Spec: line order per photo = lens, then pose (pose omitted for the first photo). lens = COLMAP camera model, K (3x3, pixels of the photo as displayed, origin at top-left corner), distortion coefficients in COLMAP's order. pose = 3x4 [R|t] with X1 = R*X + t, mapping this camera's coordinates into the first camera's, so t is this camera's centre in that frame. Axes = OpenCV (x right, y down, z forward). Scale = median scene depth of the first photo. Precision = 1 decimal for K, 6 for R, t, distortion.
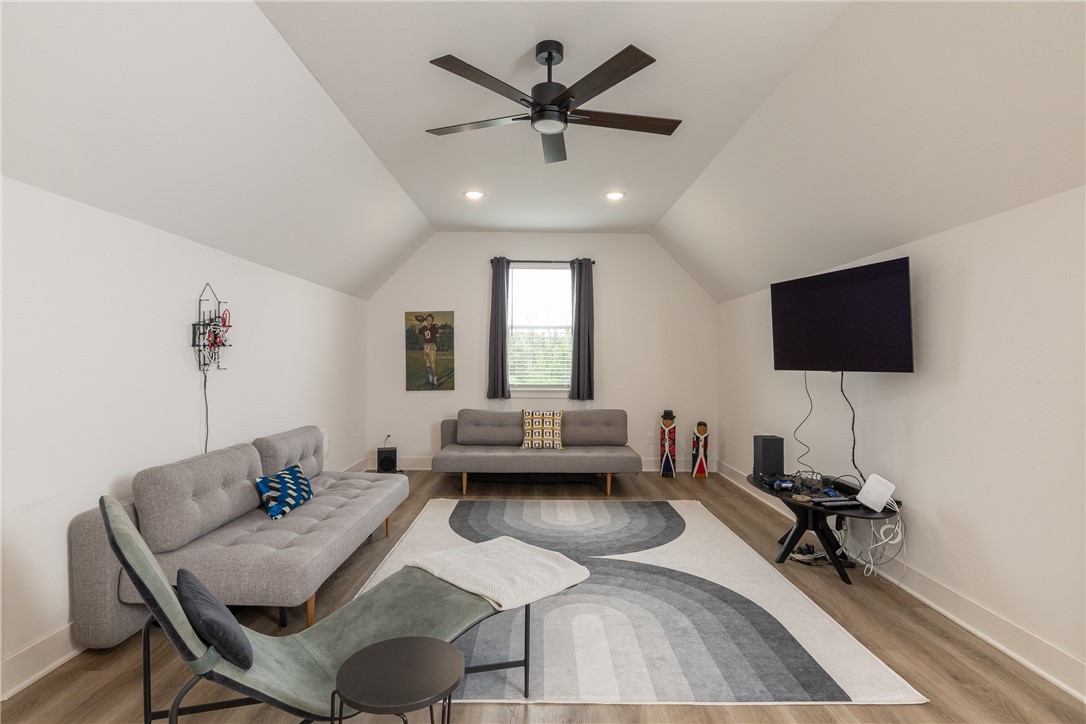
lens RADIAL K [[565.5, 0, 543.0], [0, 565.5, 362.0], [0, 0, 1]] dist [-0.003079, -0.000264]
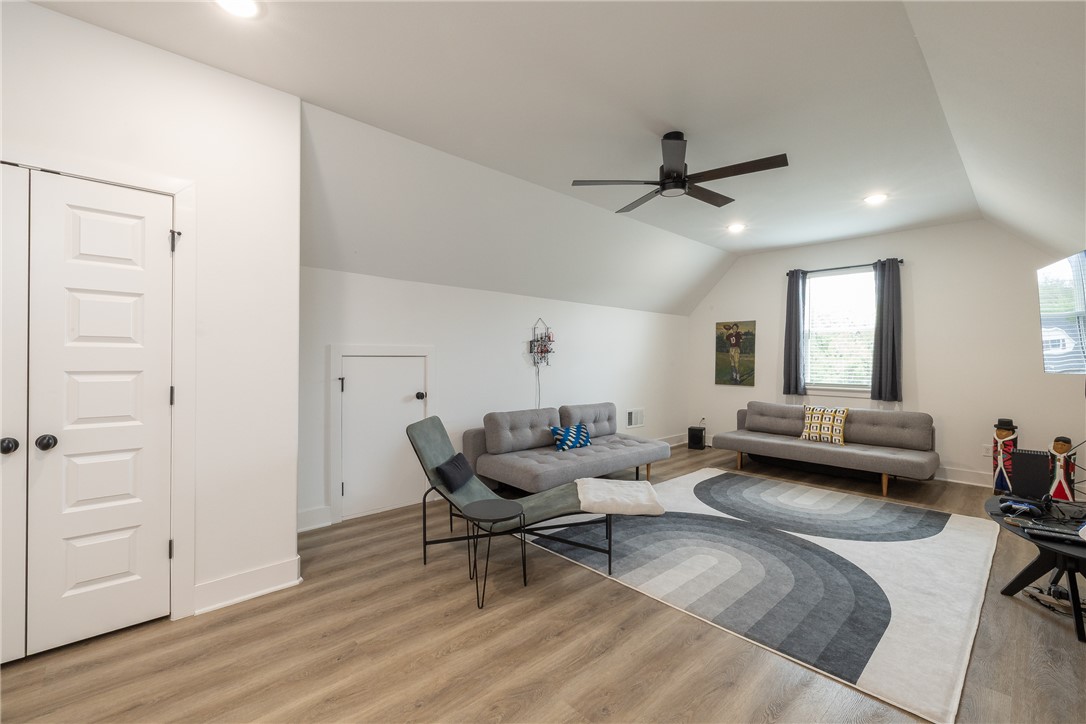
lens RADIAL K [[466.6, 0, 543.0], [0, 466.6, 362.0], [0, 0, 1]] dist [0.000645, 0.000044]
pose [[0.678087, 0.003826, -0.734972, 0.275373], [-0.004437, 0.999990, 0.001112, 0.000245], [0.734968, 0.002507, 0.678097, -0.006256]]
